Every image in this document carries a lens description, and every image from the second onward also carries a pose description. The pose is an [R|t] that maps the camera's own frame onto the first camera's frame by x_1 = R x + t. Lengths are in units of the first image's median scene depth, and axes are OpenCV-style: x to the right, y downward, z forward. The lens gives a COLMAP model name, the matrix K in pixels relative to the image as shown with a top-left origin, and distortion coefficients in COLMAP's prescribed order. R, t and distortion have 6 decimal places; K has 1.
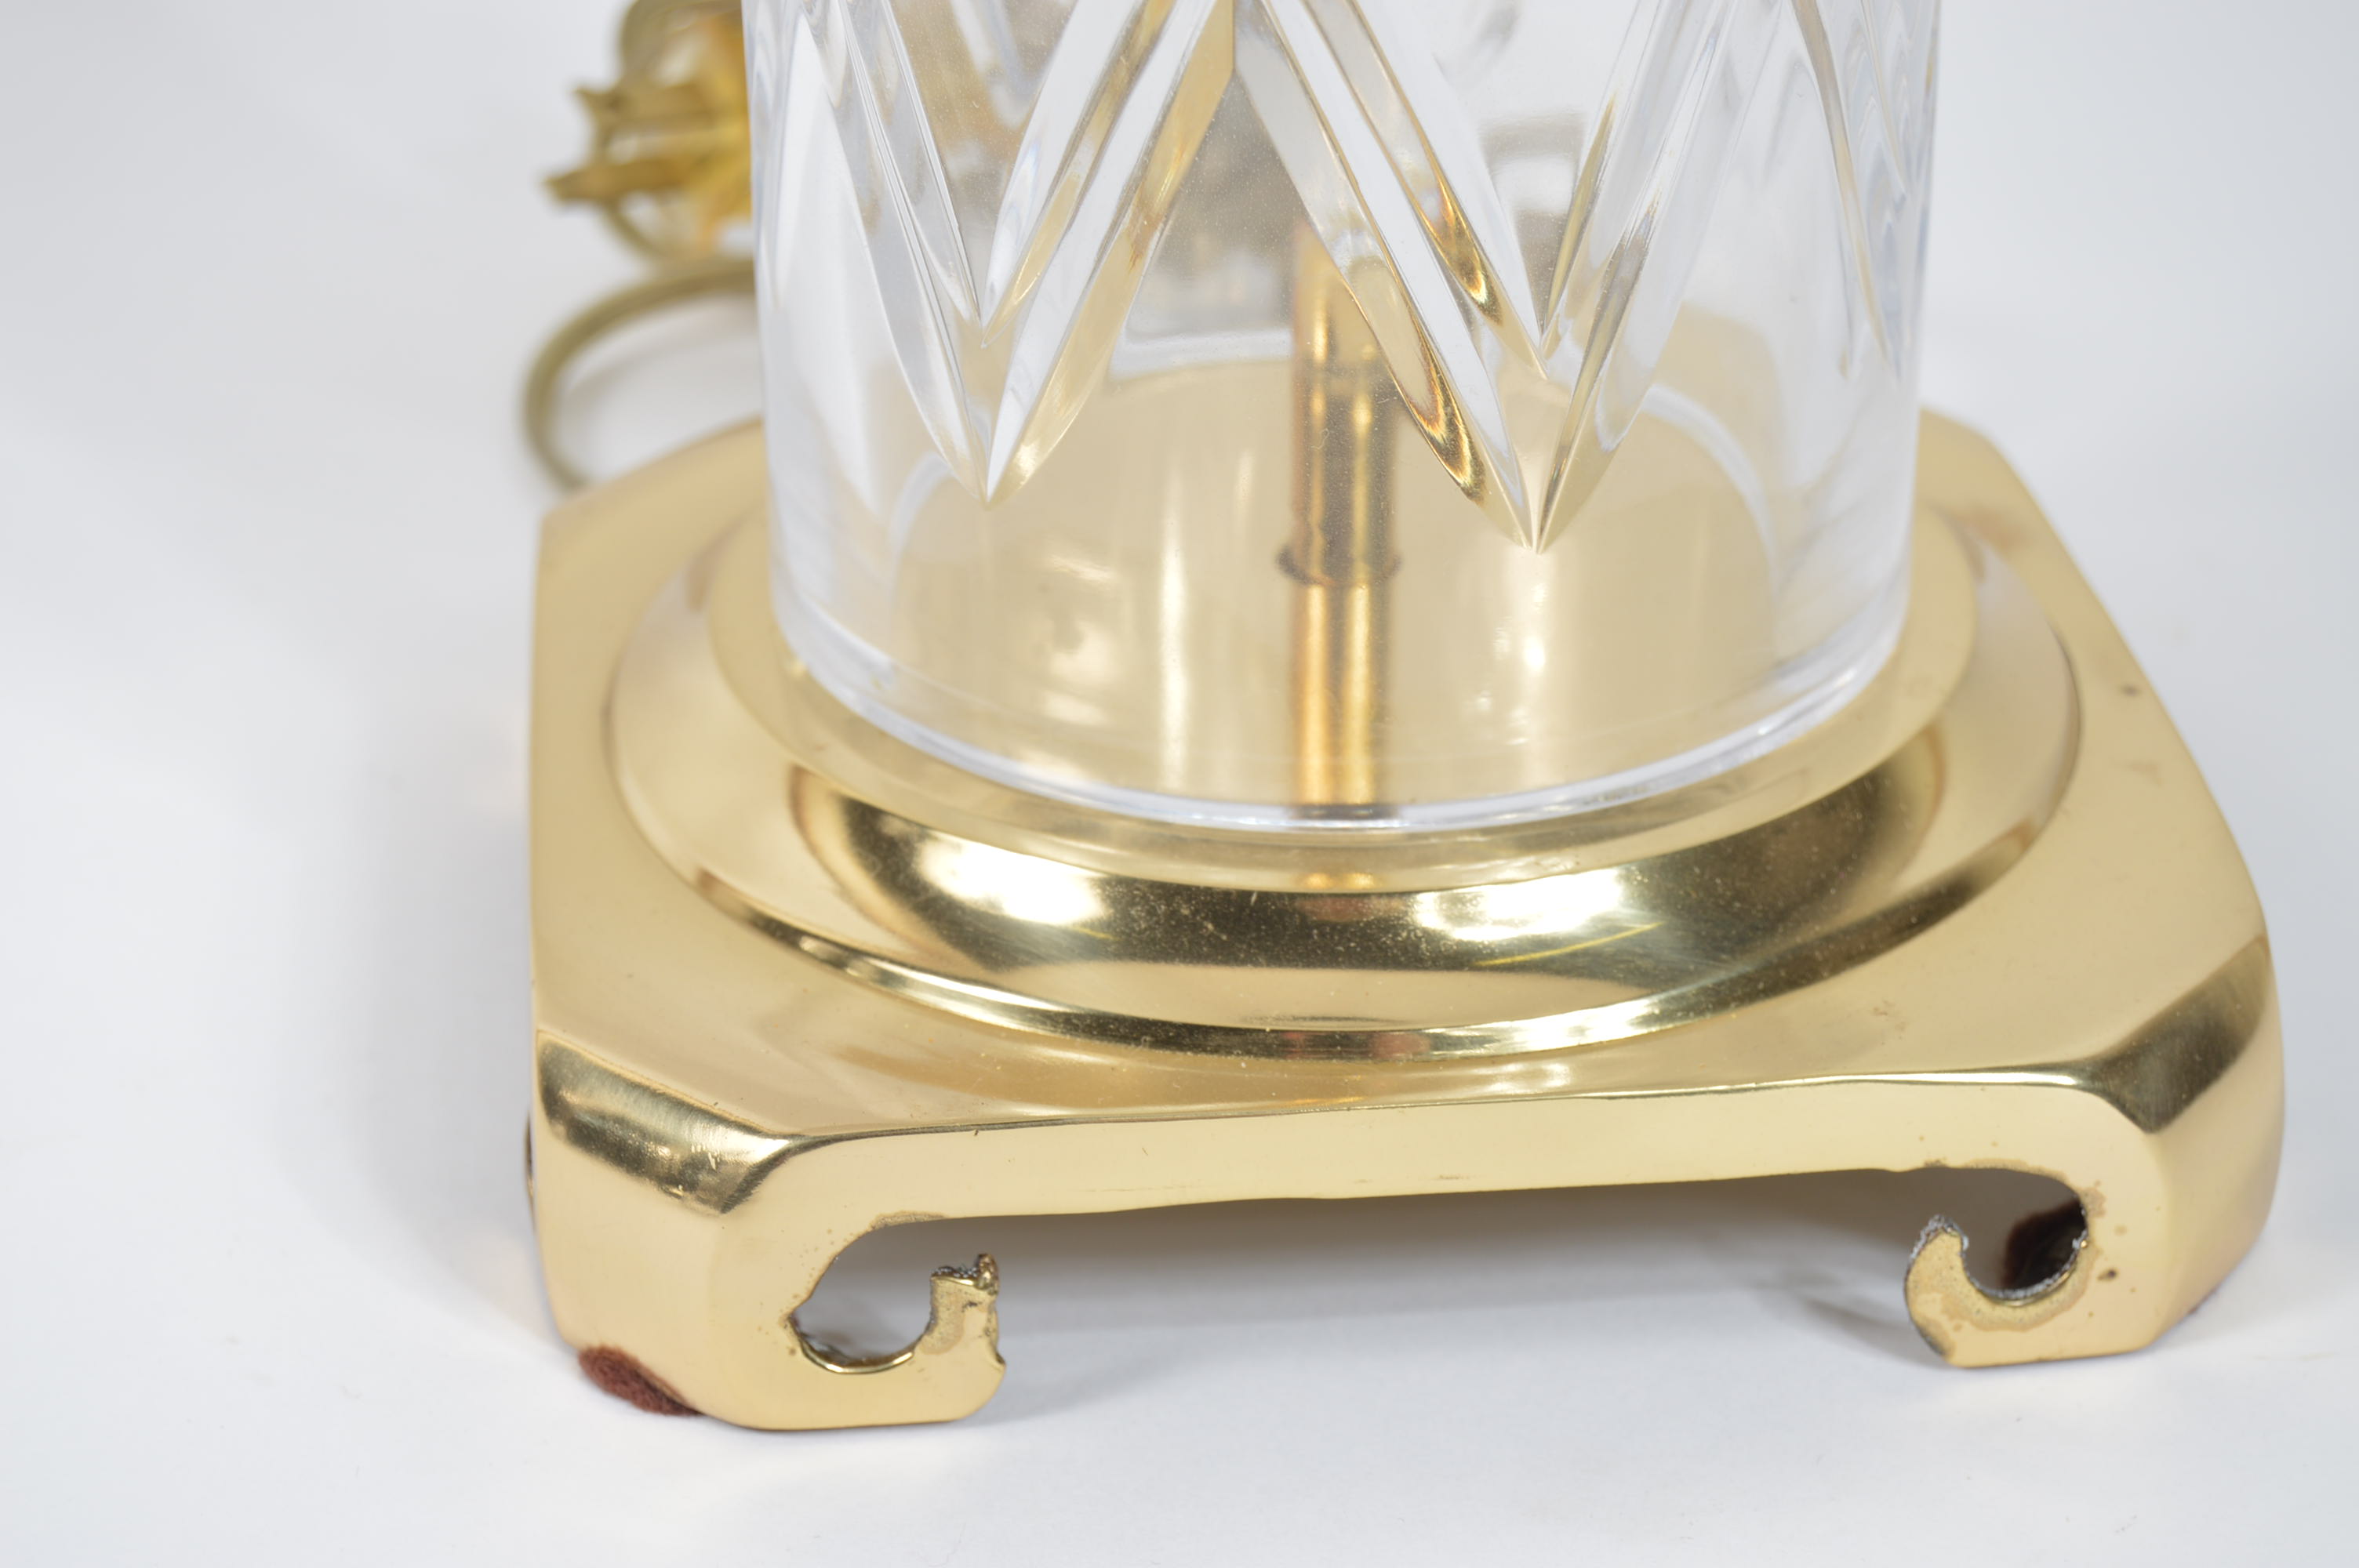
lens RADIAL K [[5347.5, 0, 1178.7], [0, 5347.5, 783.5], [0, 0, 1]] dist [-0.003510, 0.000000]
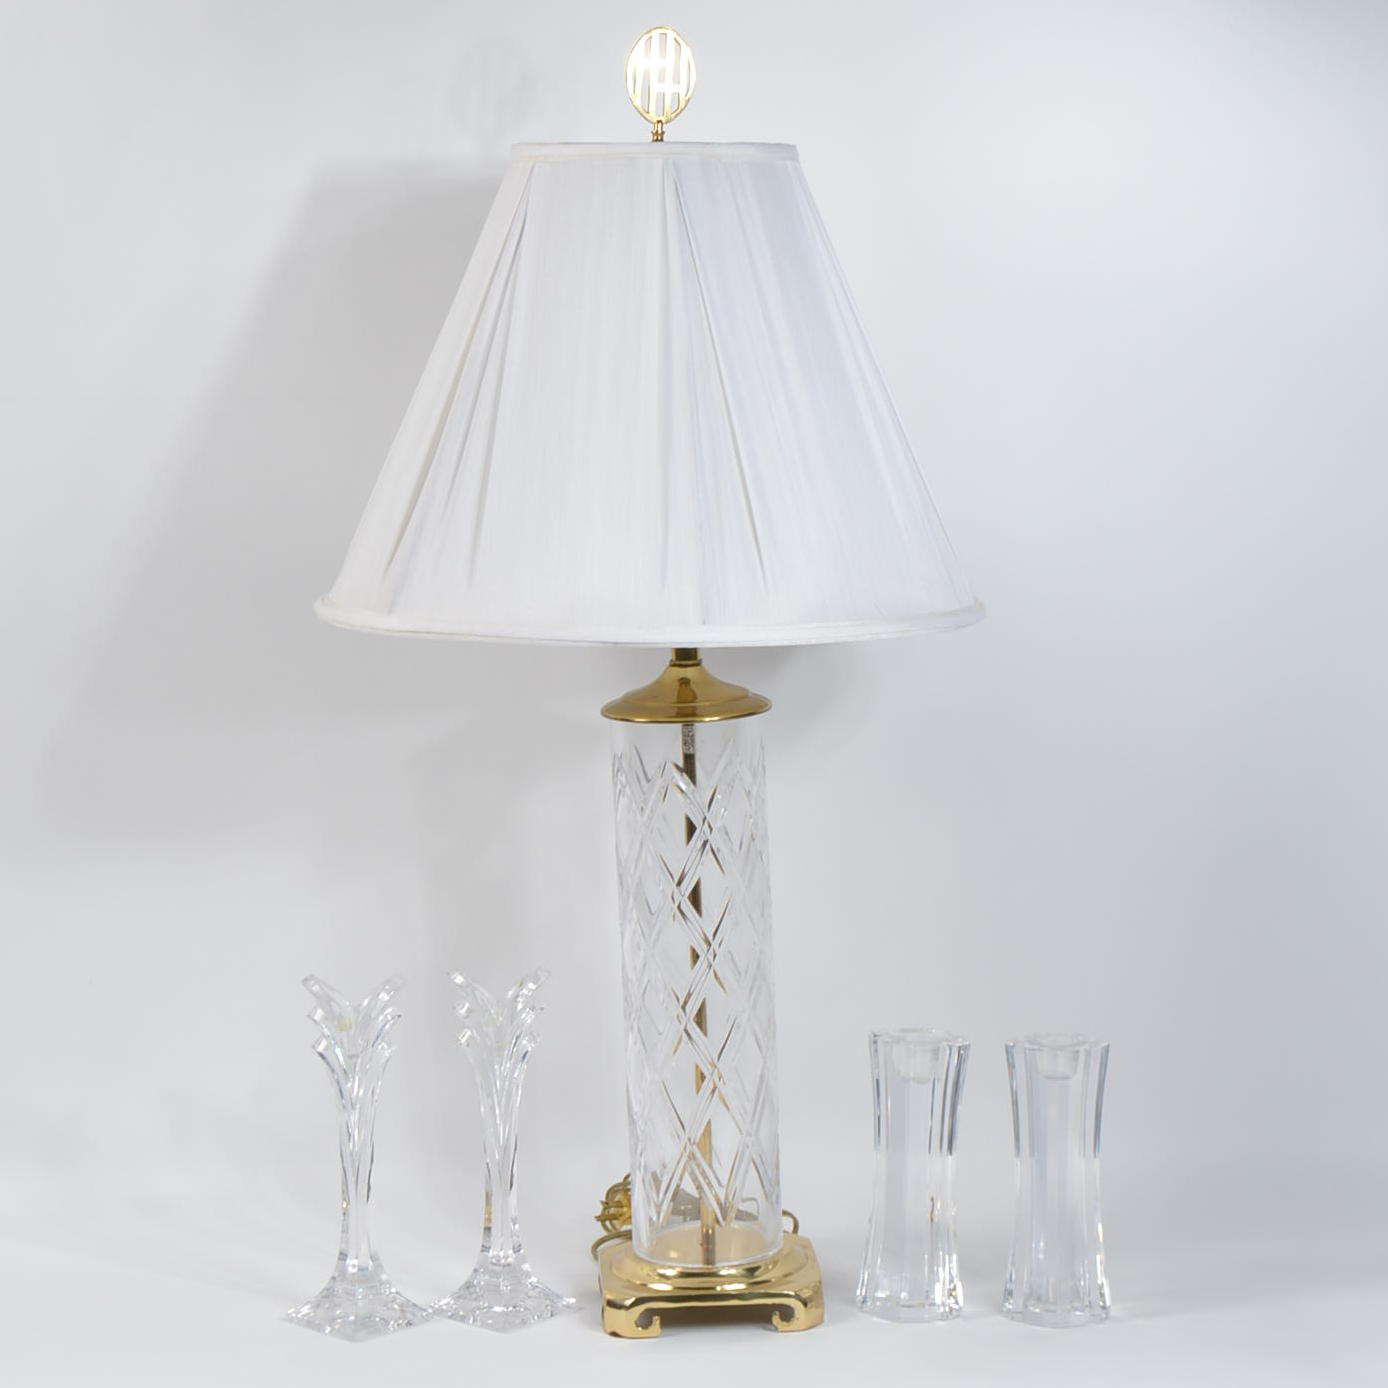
lens RADIAL K [[4032.6, 0, 692.9], [0, 4032.6, 690.9], [0, 0, 1]] dist [-0.041945, 0.000000]
pose [[0.998553, -0.019602, -0.050070, 0.322100], [0.001827, 0.943015, -0.332746, 1.162221], [0.053739, 0.332173, 0.941686, -4.818655]]
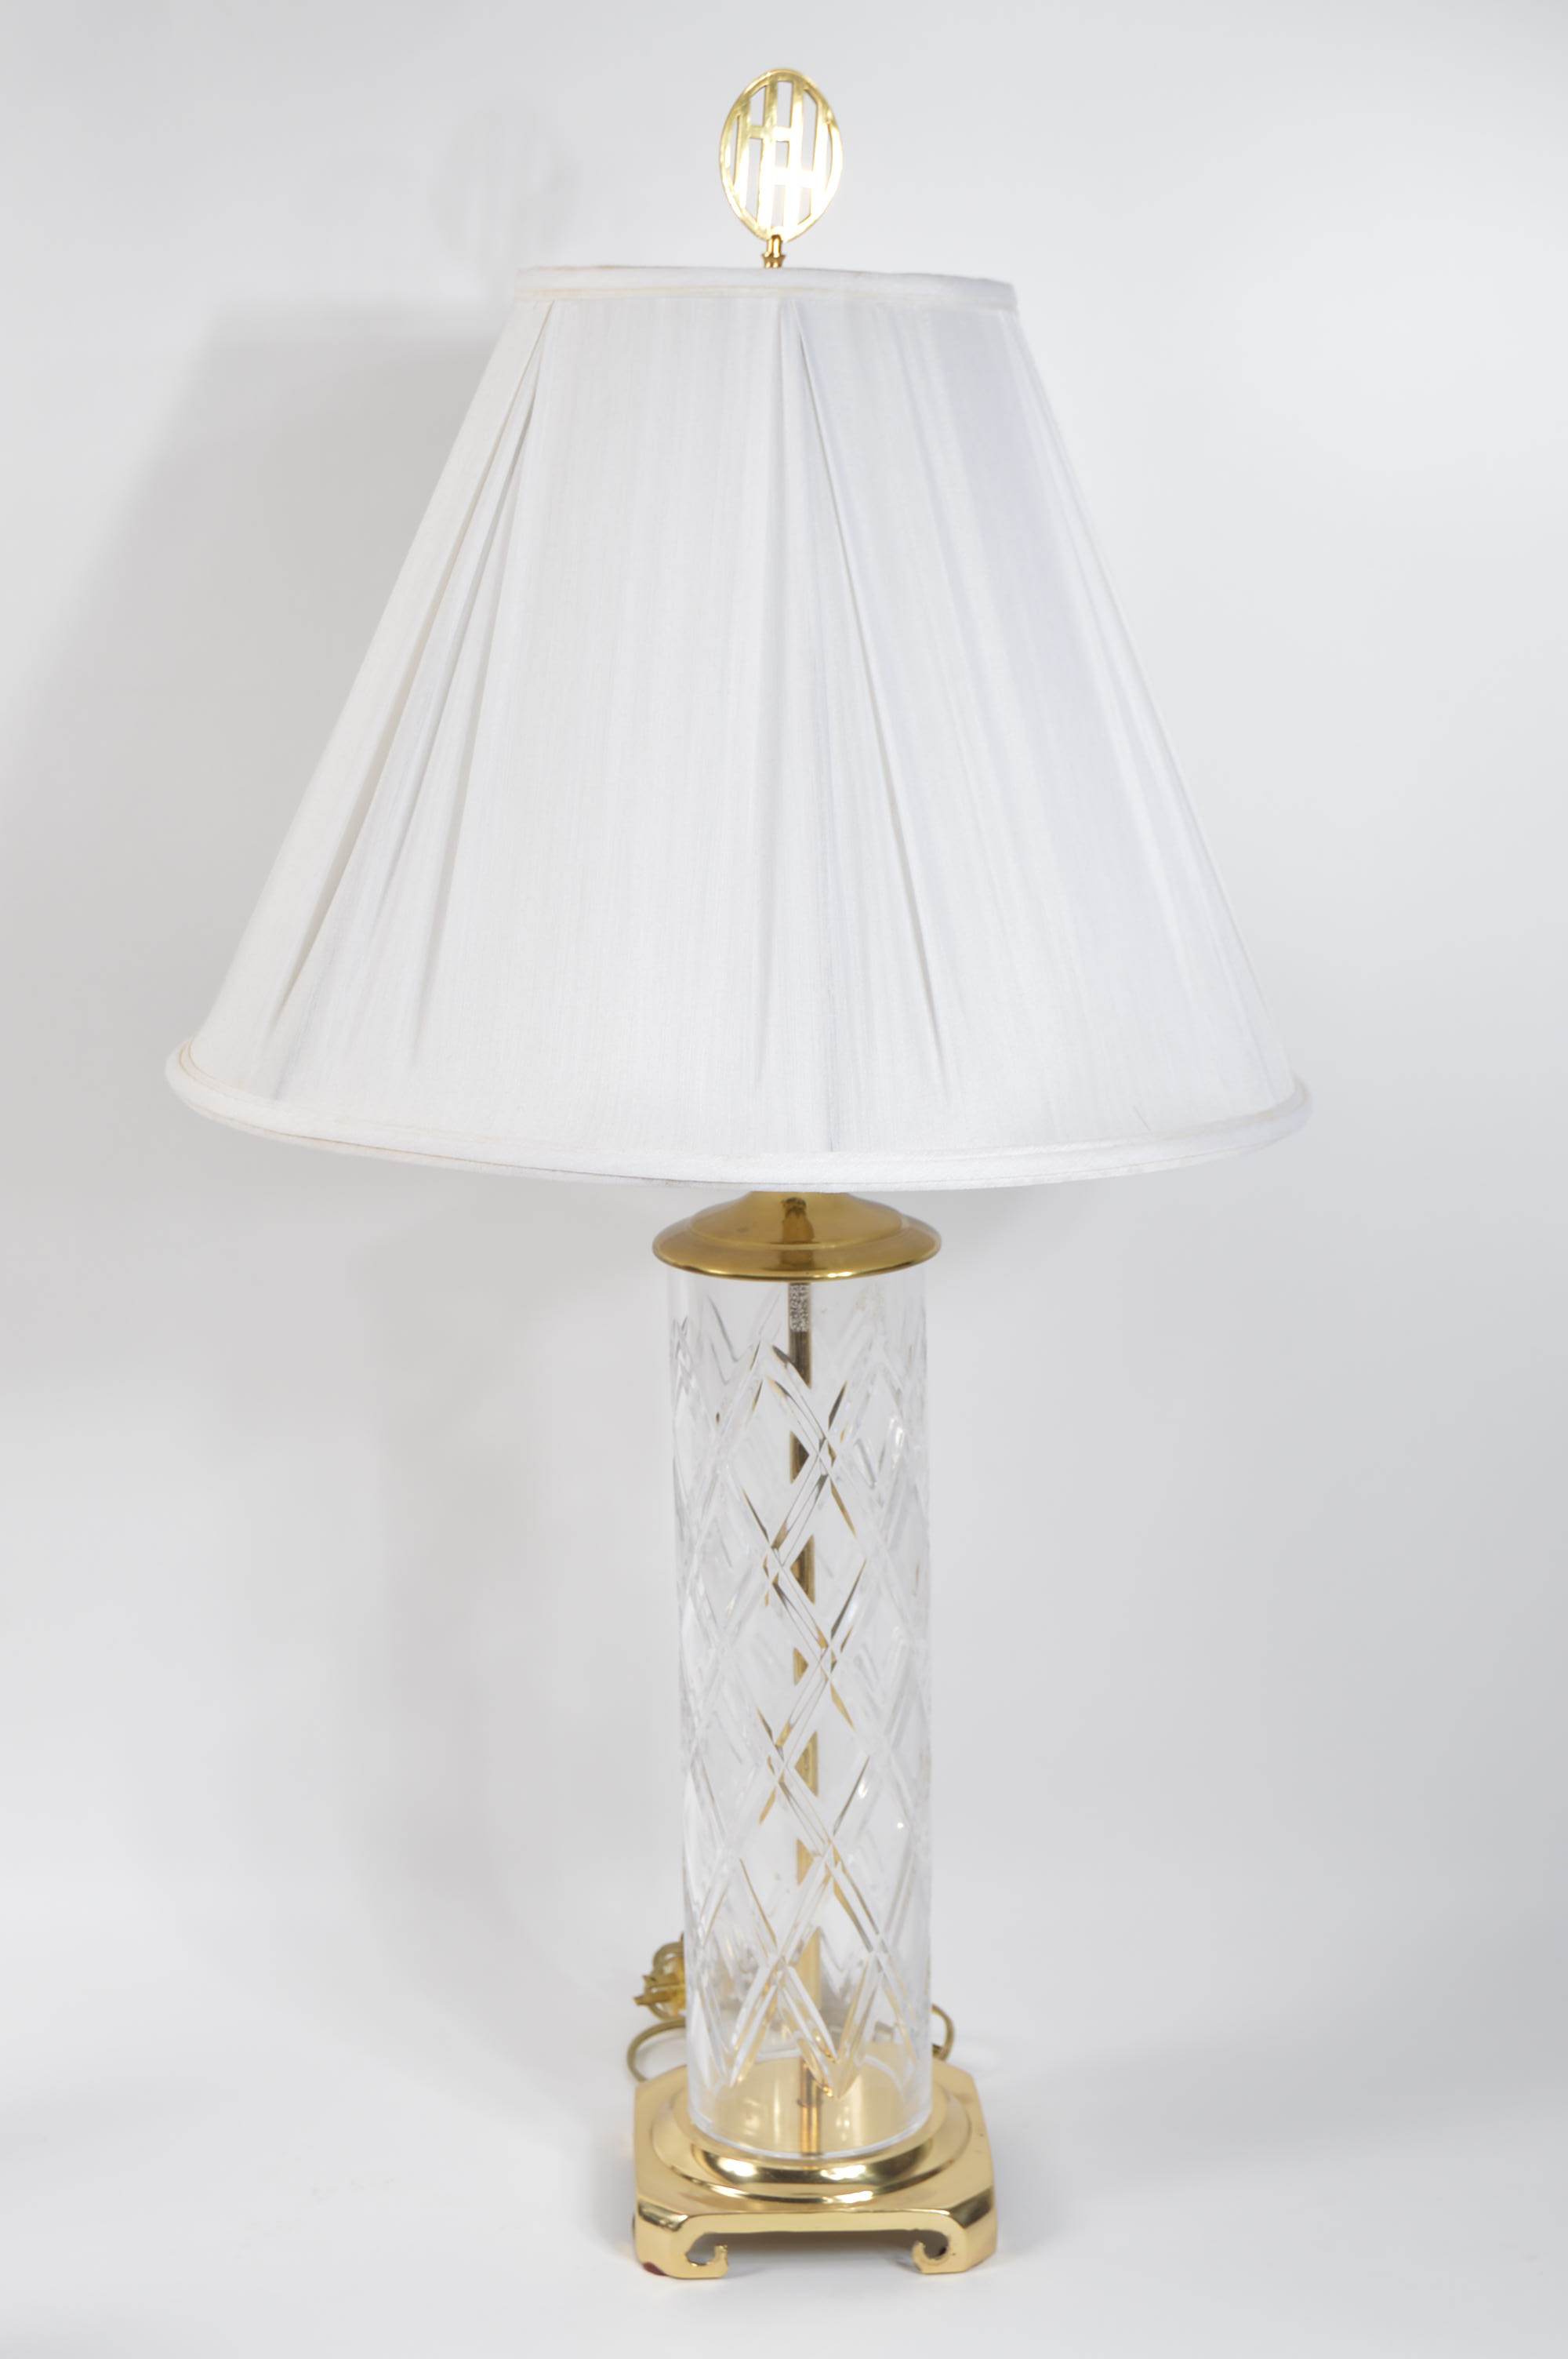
lens RADIAL K [[3942.5, 0, 780.8], [0, 3942.5, 1183.8], [0, 0, 1]] dist [-0.007721, 0.000000]
pose [[0.998239, 0.010541, -0.058384, 0.204408], [-0.025755, 0.963518, -0.266402, 0.106761], [0.053446, 0.267437, 0.962092, -2.610685]]
